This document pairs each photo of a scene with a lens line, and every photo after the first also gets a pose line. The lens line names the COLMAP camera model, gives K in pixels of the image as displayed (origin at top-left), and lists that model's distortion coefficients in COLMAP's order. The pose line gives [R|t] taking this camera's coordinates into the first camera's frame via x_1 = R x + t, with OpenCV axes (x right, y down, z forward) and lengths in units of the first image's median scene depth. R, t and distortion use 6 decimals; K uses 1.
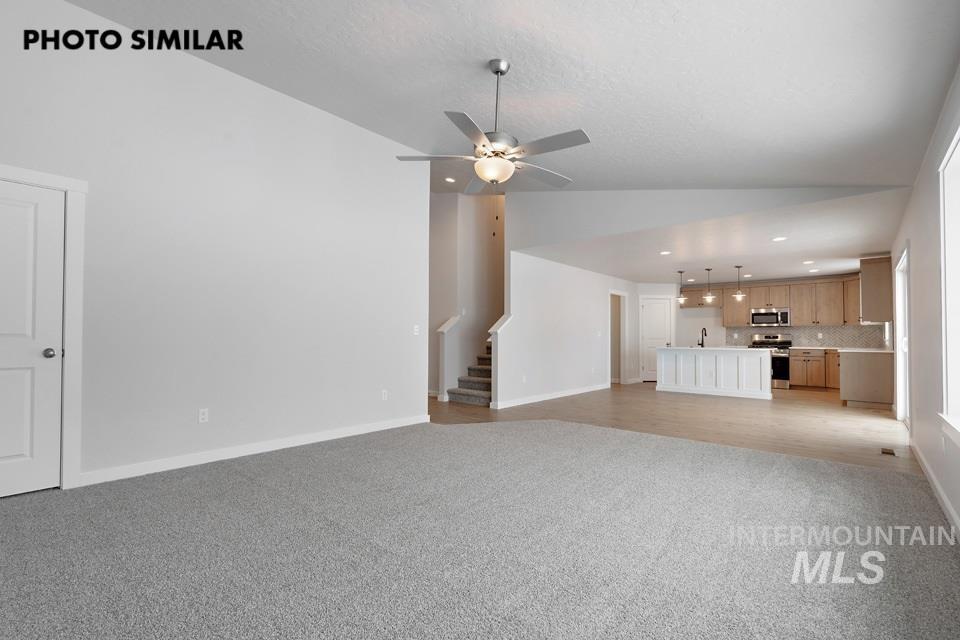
lens RADIAL K [[430.7, 0, 479.7], [0, 430.7, 327.3], [0, 0, 1]] dist [0.001875, 0.000386]
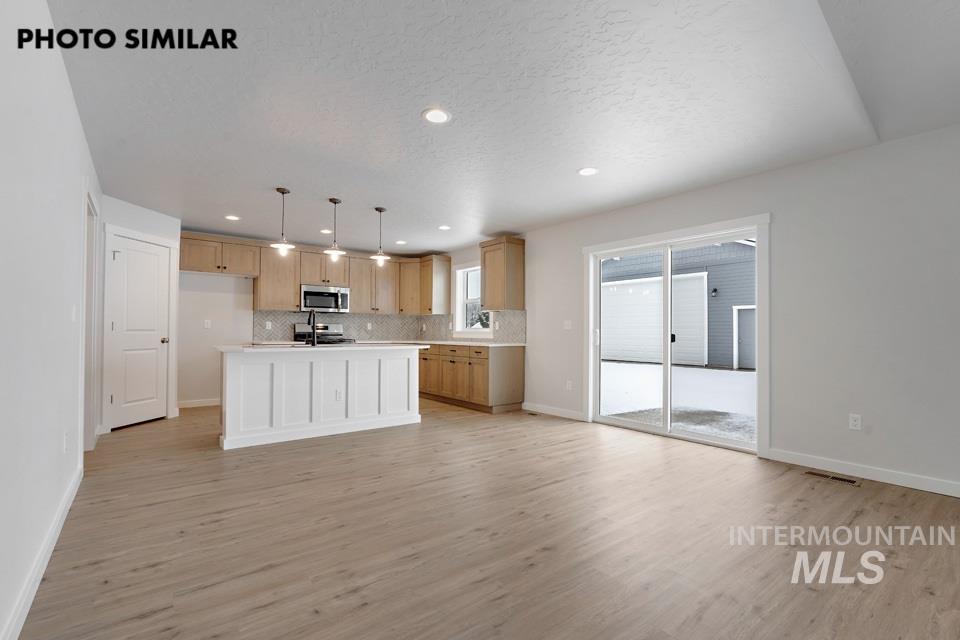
lens RADIAL K [[434.5, 0, 475.9], [0, 434.5, 327.7], [0, 0, 1]] dist [0.002694, 0.000185]
pose [[0.197973, 0.007026, 0.980182, 0.034896], [-0.026589, 0.999645, -0.001796, 0.018031], [-0.979847, -0.025706, 0.198090, 0.633467]]
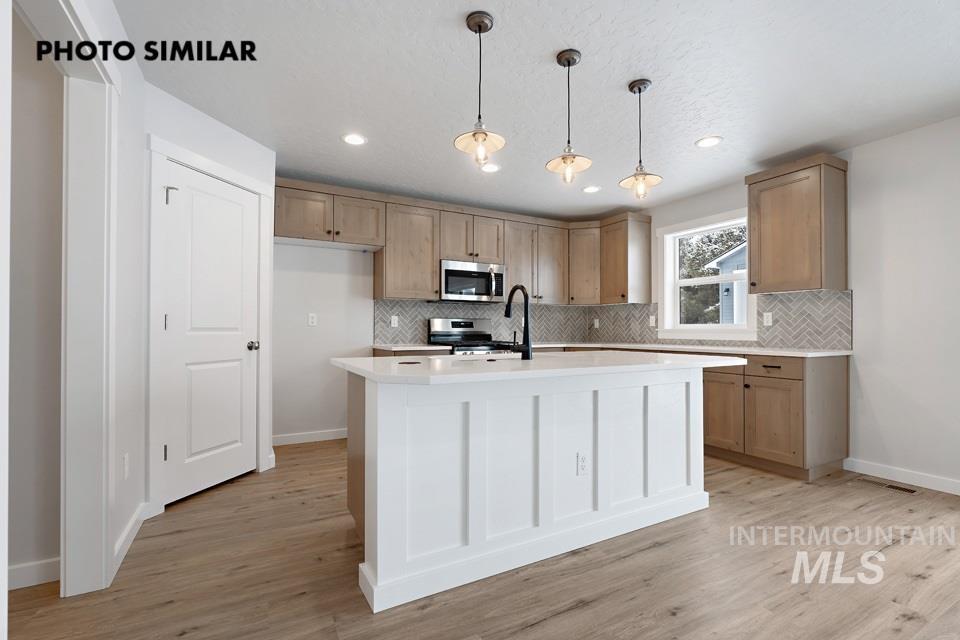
lens RADIAL K [[430.7, 0, 479.7], [0, 430.7, 327.3], [0, 0, 1]] dist [0.001875, 0.000386]
pose [[0.345281, 0.002652, 0.938496, 0.241645], [-0.021175, 0.999763, 0.004965, 0.023942], [-0.938261, -0.021587, 0.345255, 0.845842]]
